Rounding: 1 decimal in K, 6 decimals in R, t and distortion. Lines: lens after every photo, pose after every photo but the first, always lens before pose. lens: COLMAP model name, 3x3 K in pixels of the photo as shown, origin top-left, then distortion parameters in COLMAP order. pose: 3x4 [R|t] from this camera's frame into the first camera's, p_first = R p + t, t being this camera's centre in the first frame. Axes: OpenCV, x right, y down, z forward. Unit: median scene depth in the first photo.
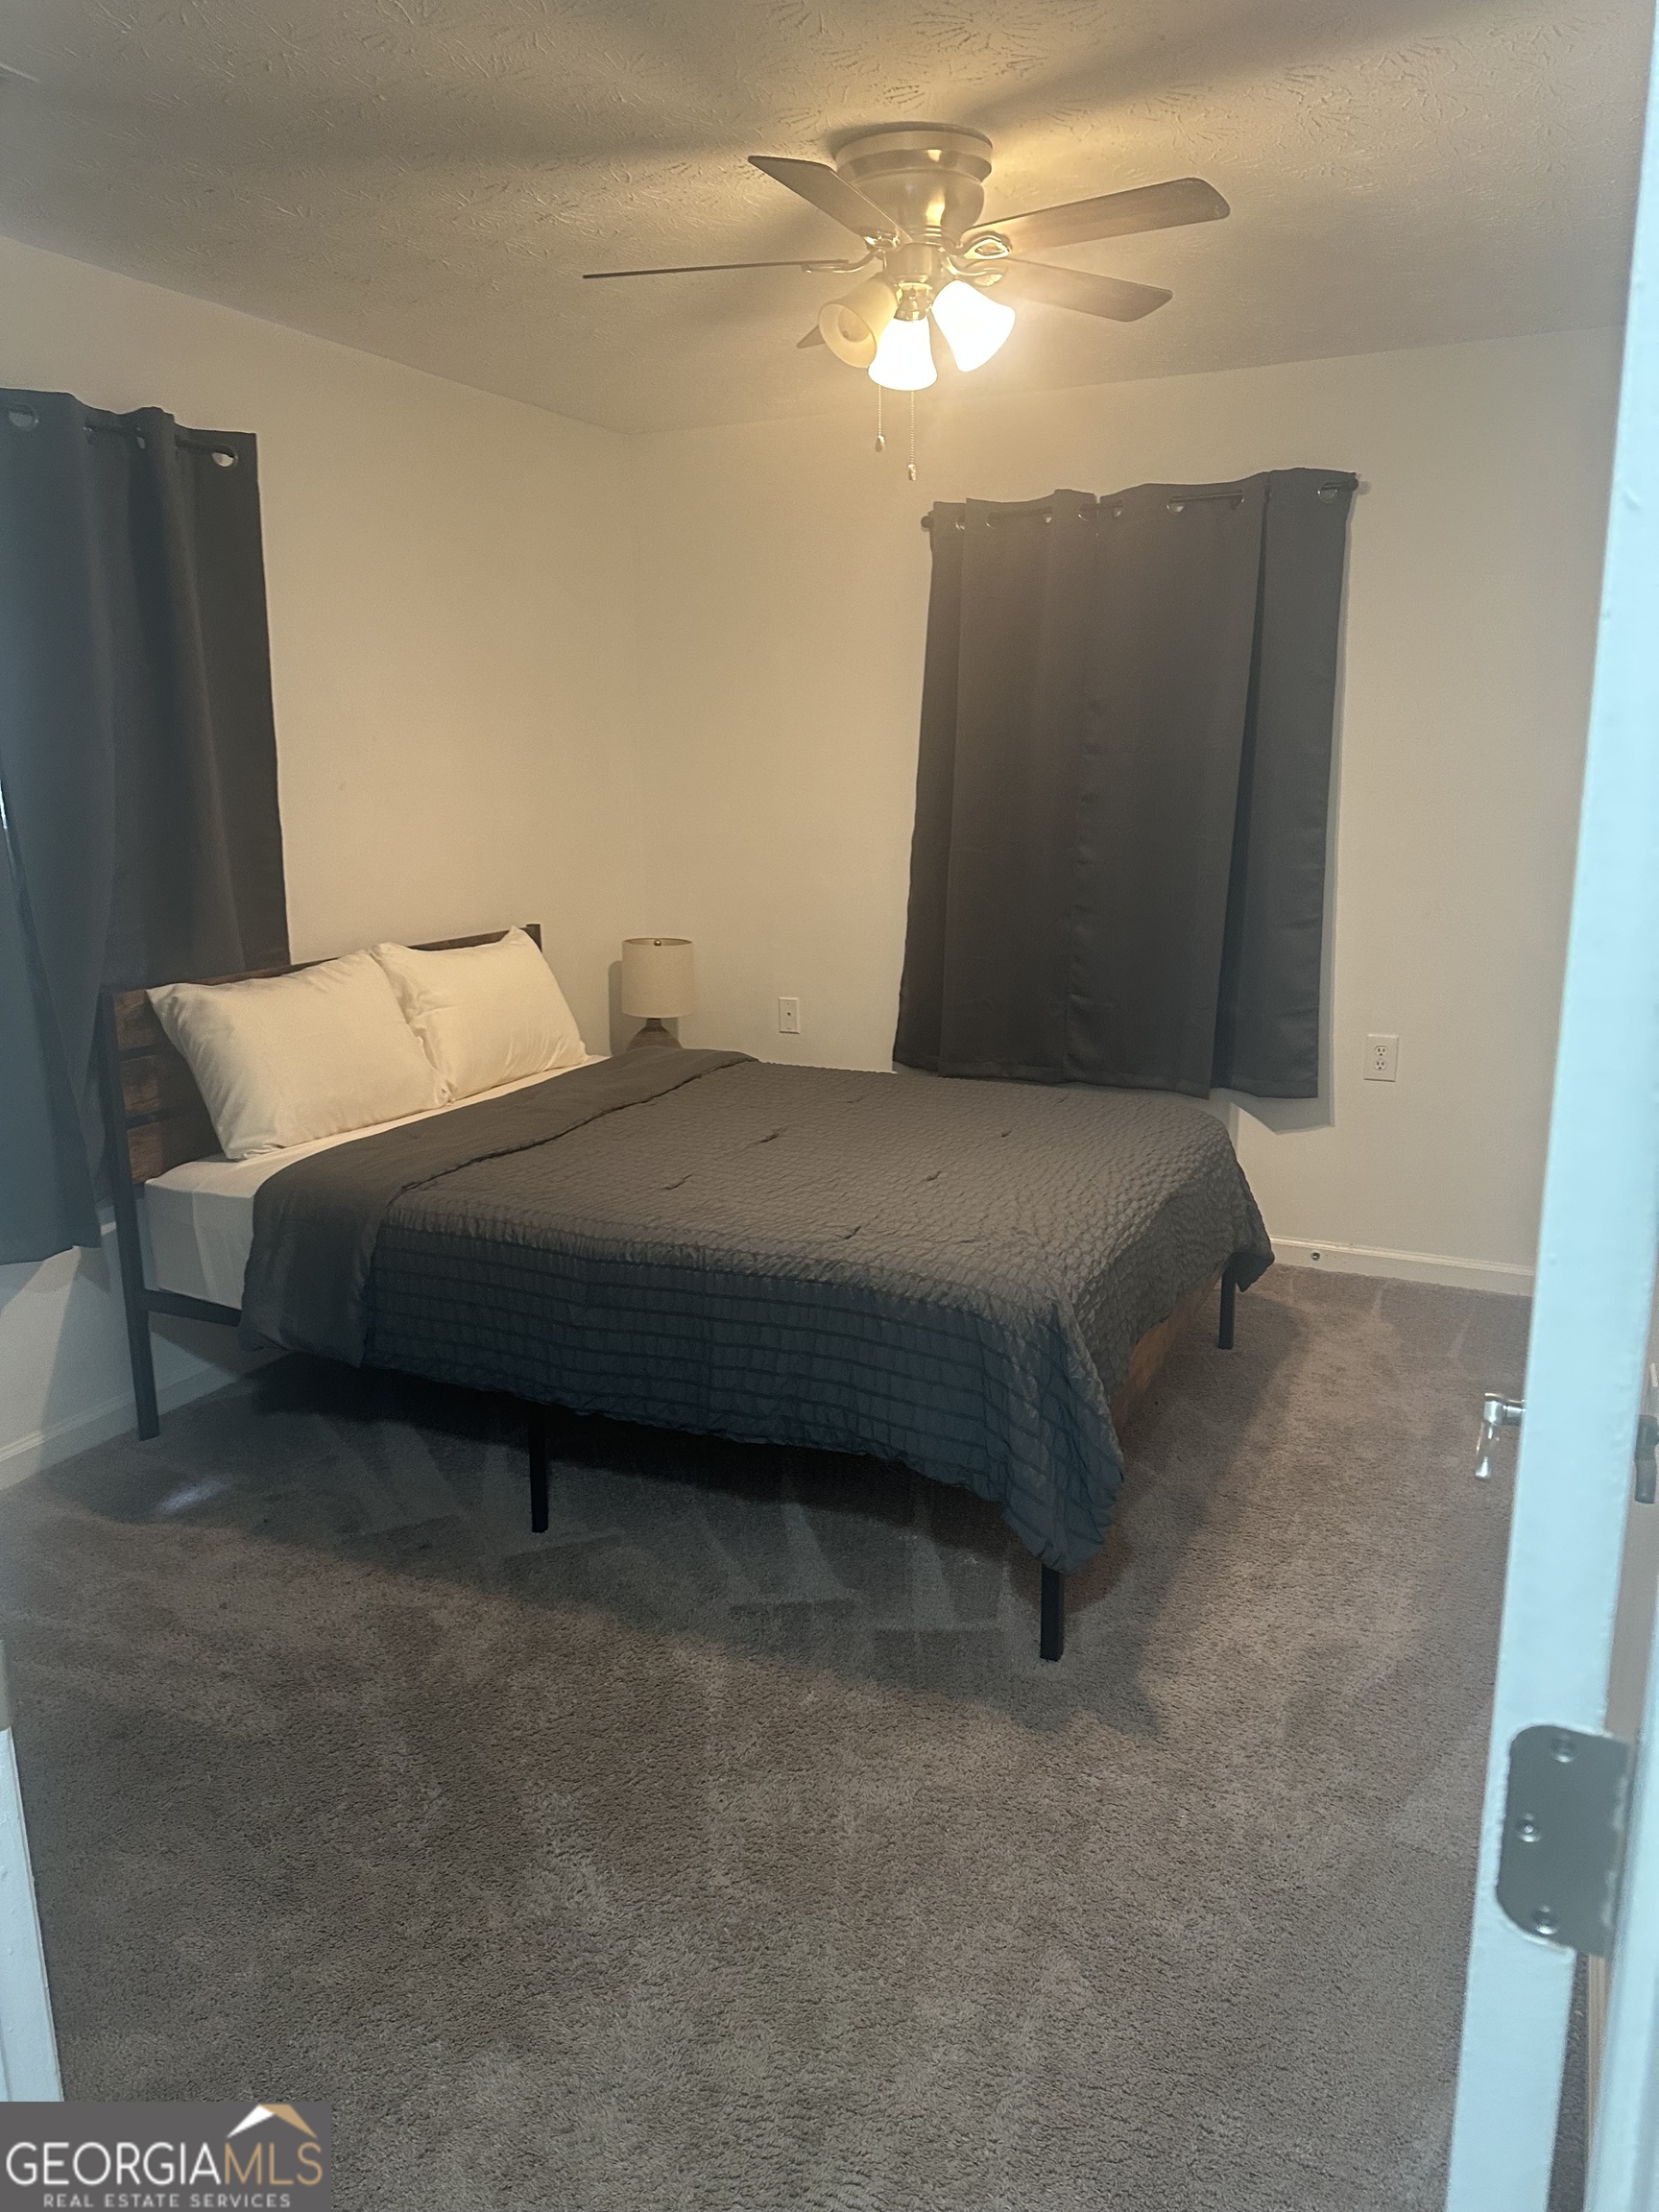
lens RADIAL K [[1553.5, 0, 829.5], [0, 1553.5, 1106.0], [0, 0, 1]] dist [0.155748, -0.193816]
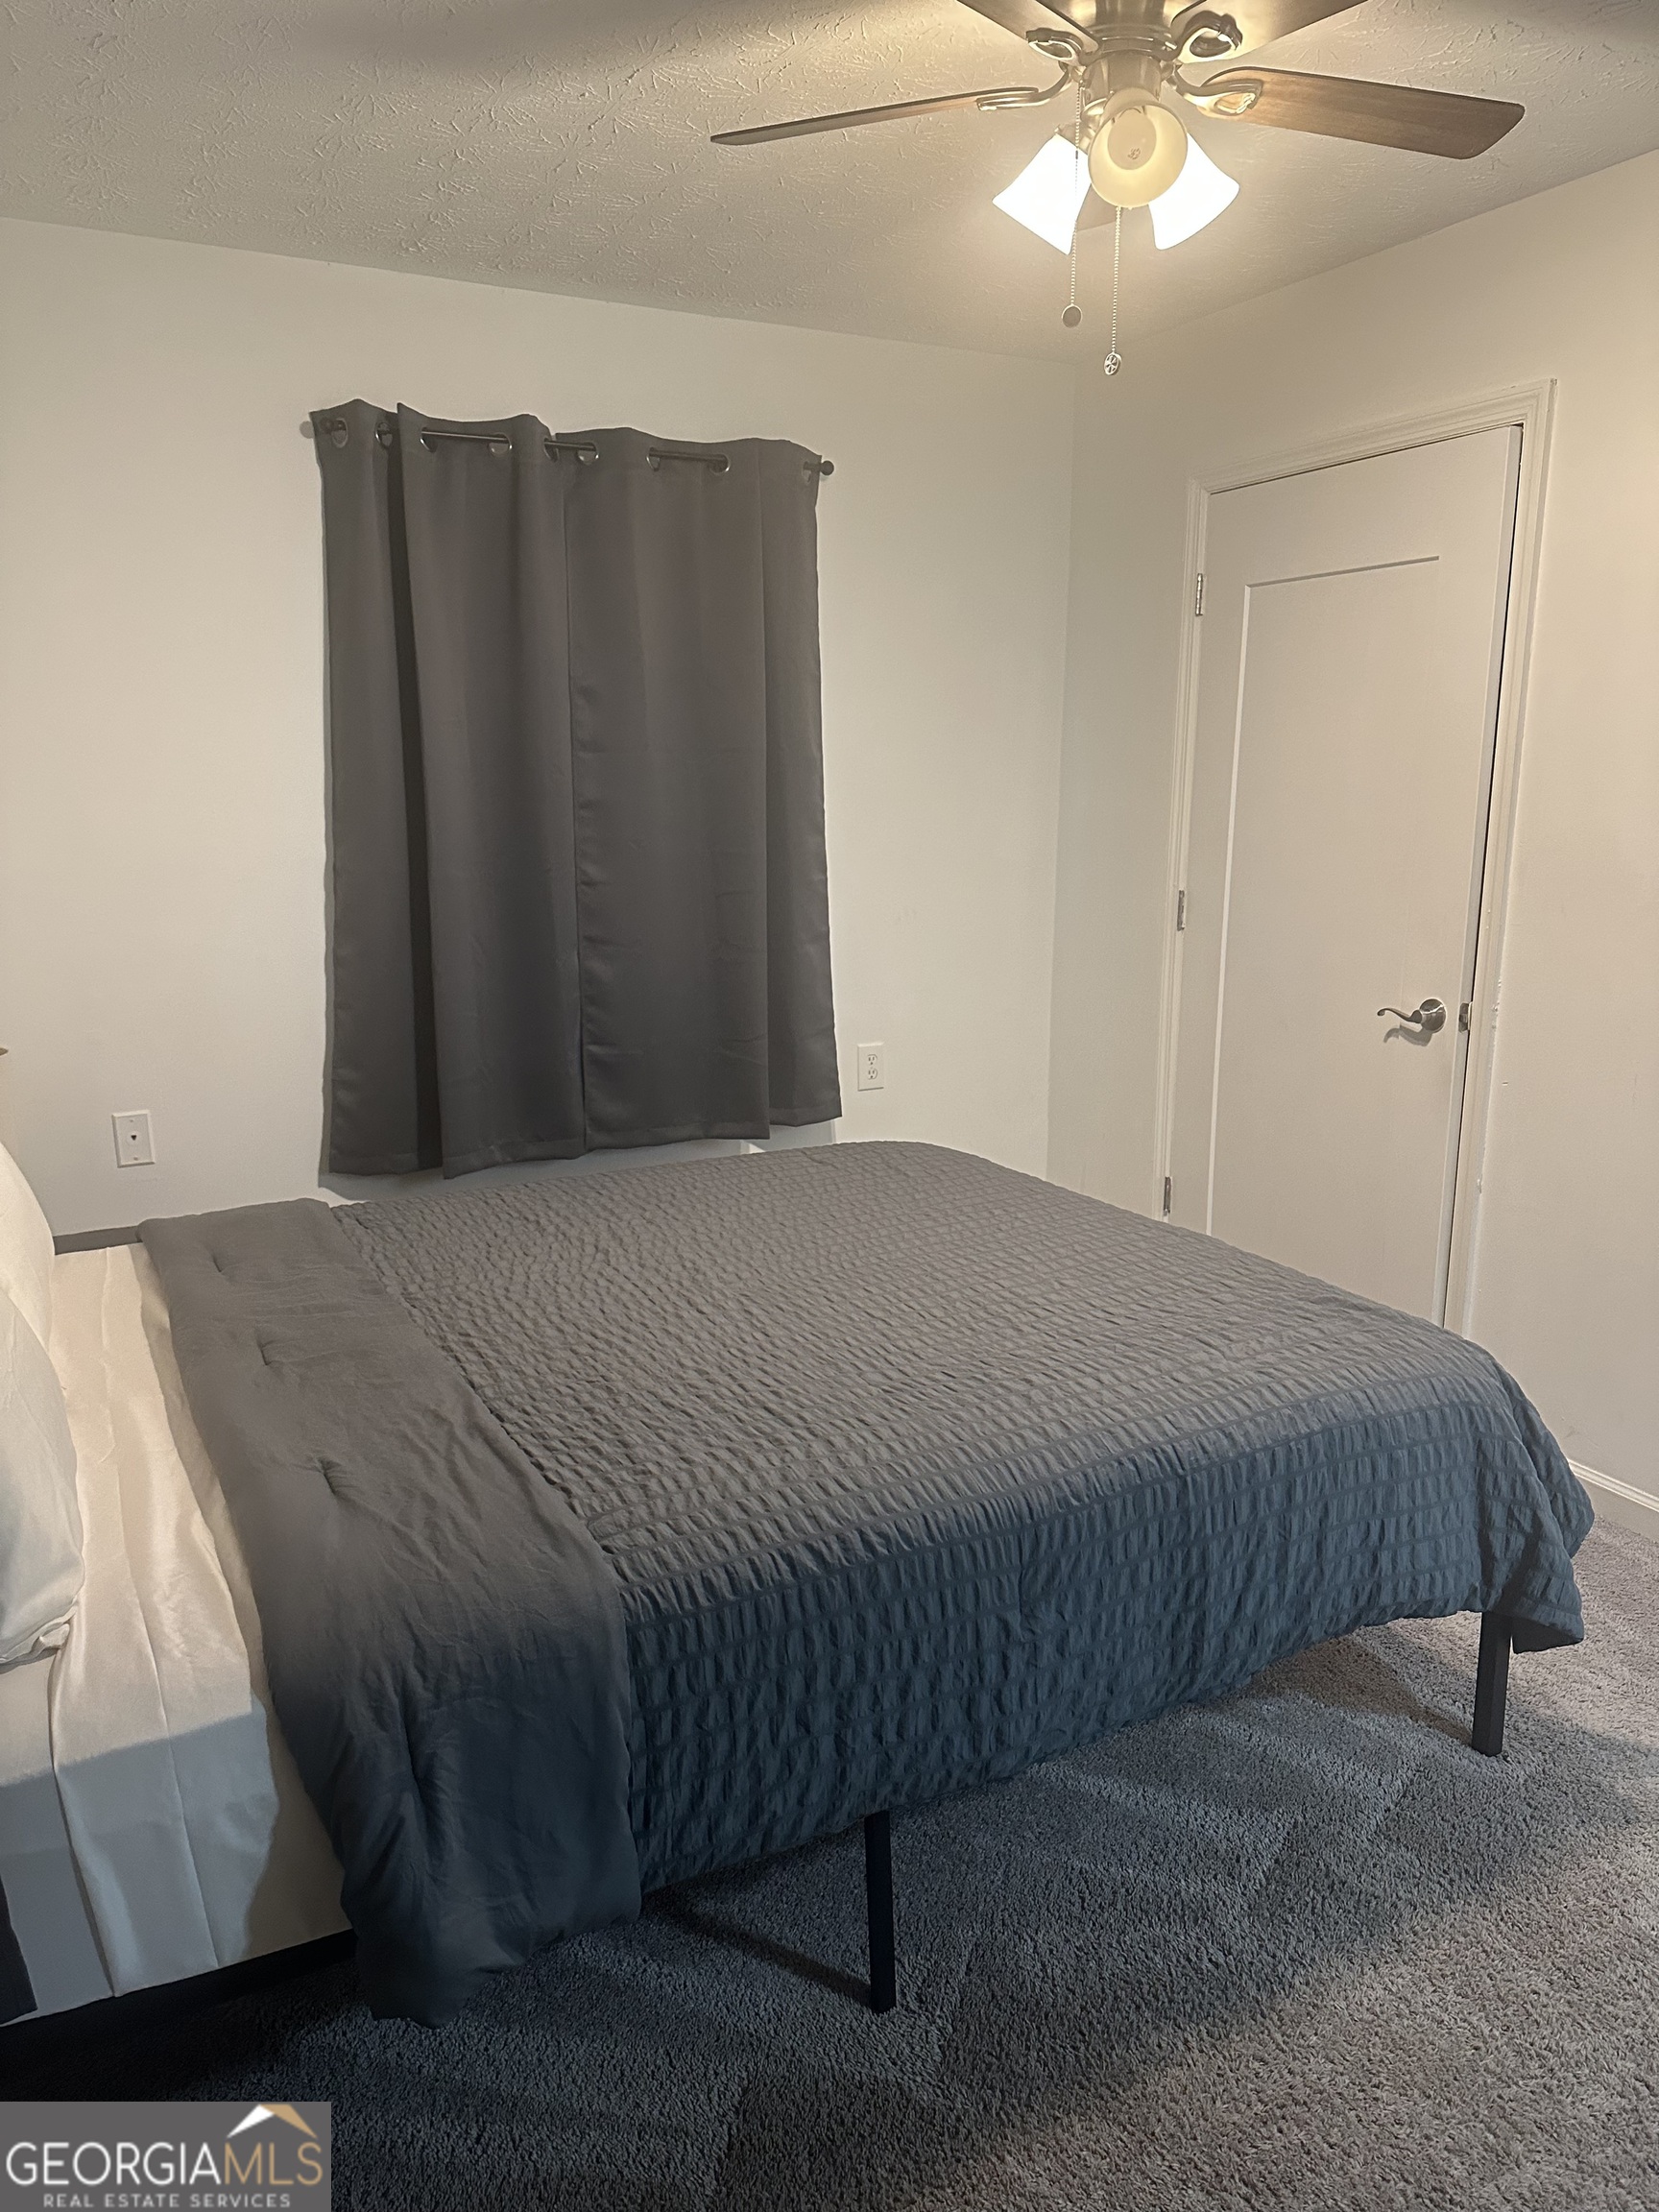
lens RADIAL K [[1553.5, 0, 829.5], [0, 1553.5, 1106.0], [0, 0, 1]] dist [0.155748, -0.193816]
pose [[0.580810, -0.167986, 0.796518, -0.429178], [0.168978, 0.982043, 0.083896, -0.087663], [-0.796308, 0.085866, 0.598766, 0.414384]]
